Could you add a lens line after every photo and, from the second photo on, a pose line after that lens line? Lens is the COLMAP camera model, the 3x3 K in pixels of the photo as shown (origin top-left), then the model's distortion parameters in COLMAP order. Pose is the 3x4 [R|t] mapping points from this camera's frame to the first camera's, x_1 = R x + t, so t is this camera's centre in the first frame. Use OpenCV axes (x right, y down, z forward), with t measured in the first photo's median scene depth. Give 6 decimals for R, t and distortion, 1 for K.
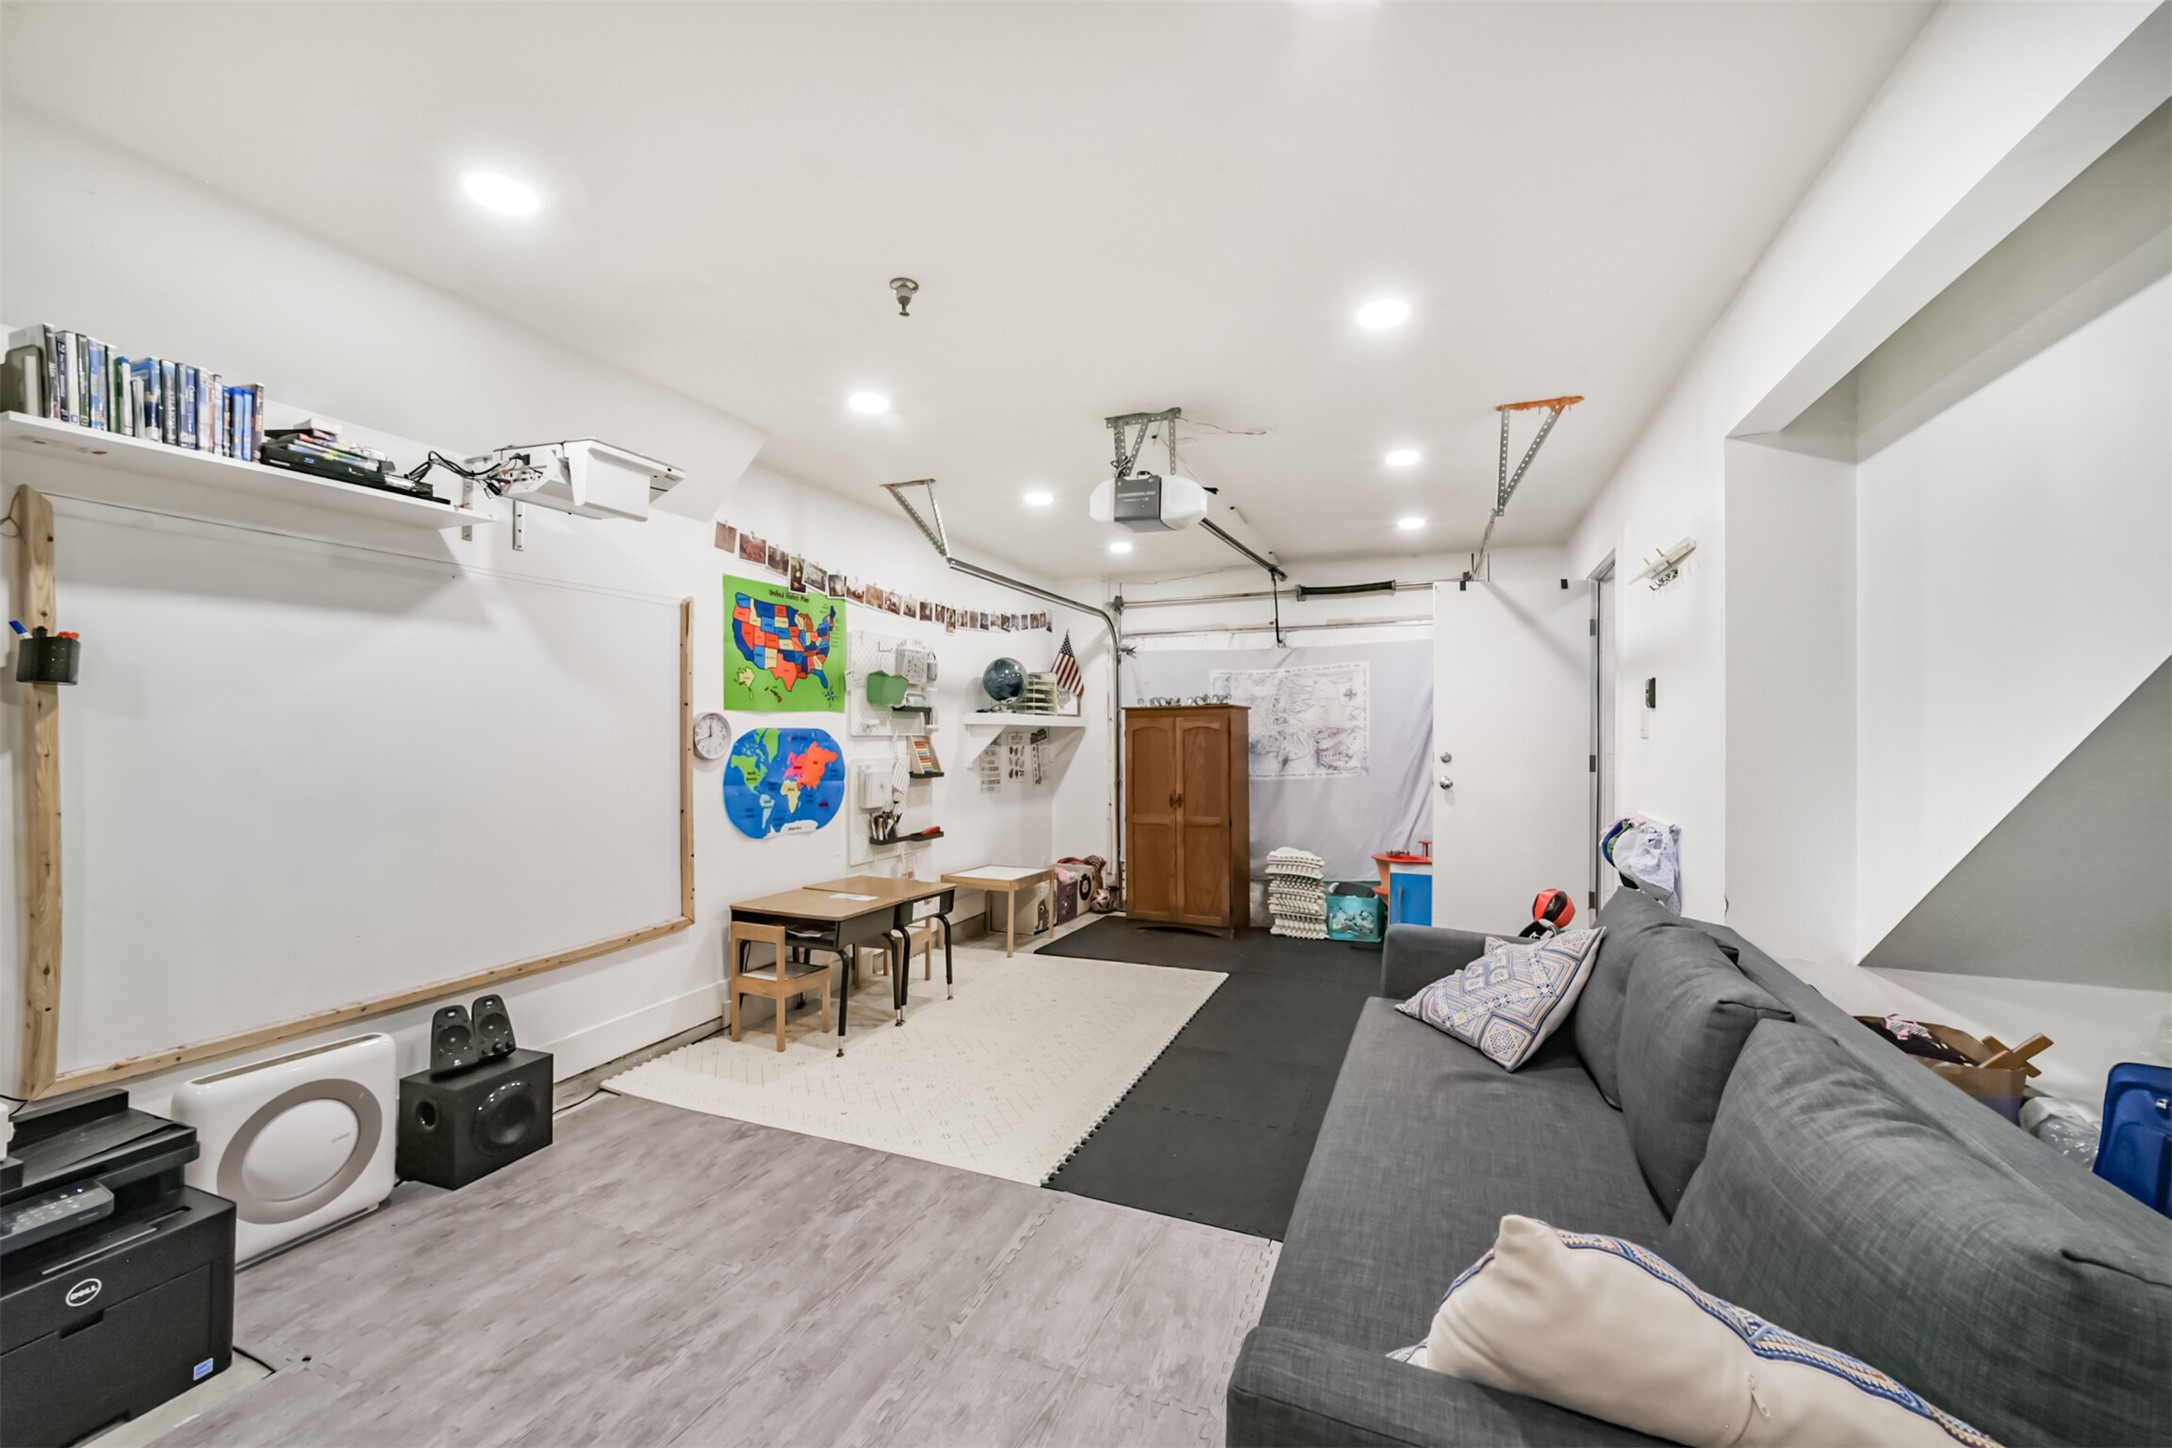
lens RADIAL K [[848.2, 0, 1088.1], [0, 848.2, 731.1], [0, 0, 1]] dist [-0.025967, 0.006333]
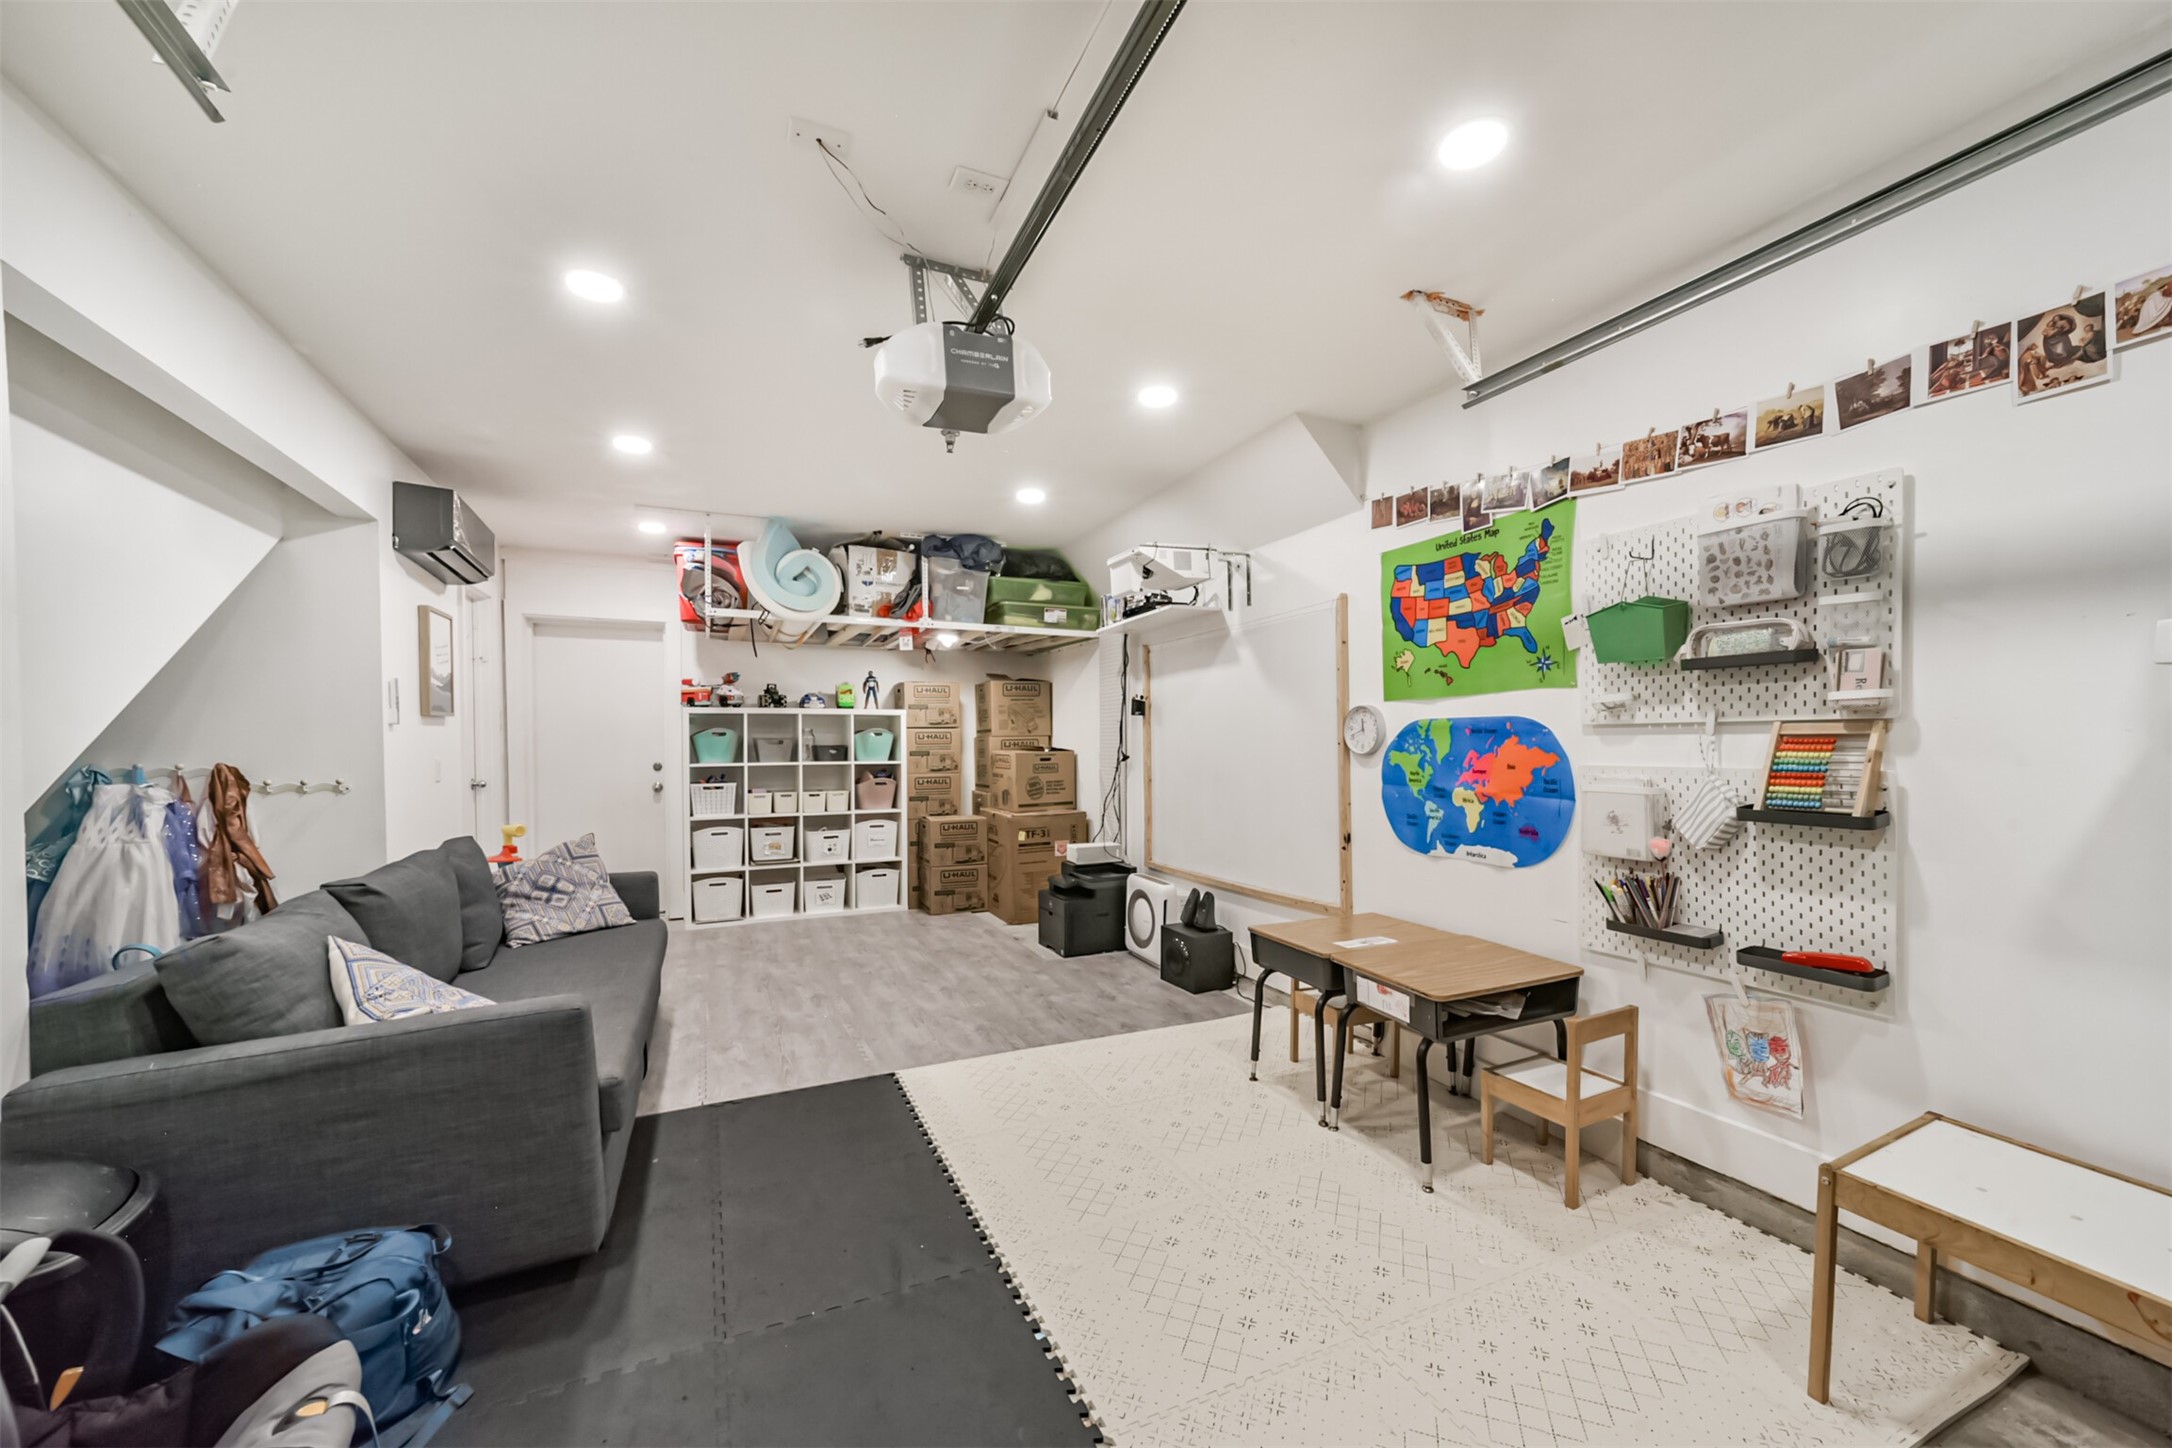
lens RADIAL K [[864.5, 0, 1116.7], [0, 864.5, 753.1], [0, 0, 1]] dist [-0.003869, -0.000215]
pose [[-0.675846, 0.013804, -0.736913, 0.421416], [0.009275, 0.999905, 0.010225, 0.017306], [0.736984, 0.000076, -0.675910, 1.309330]]
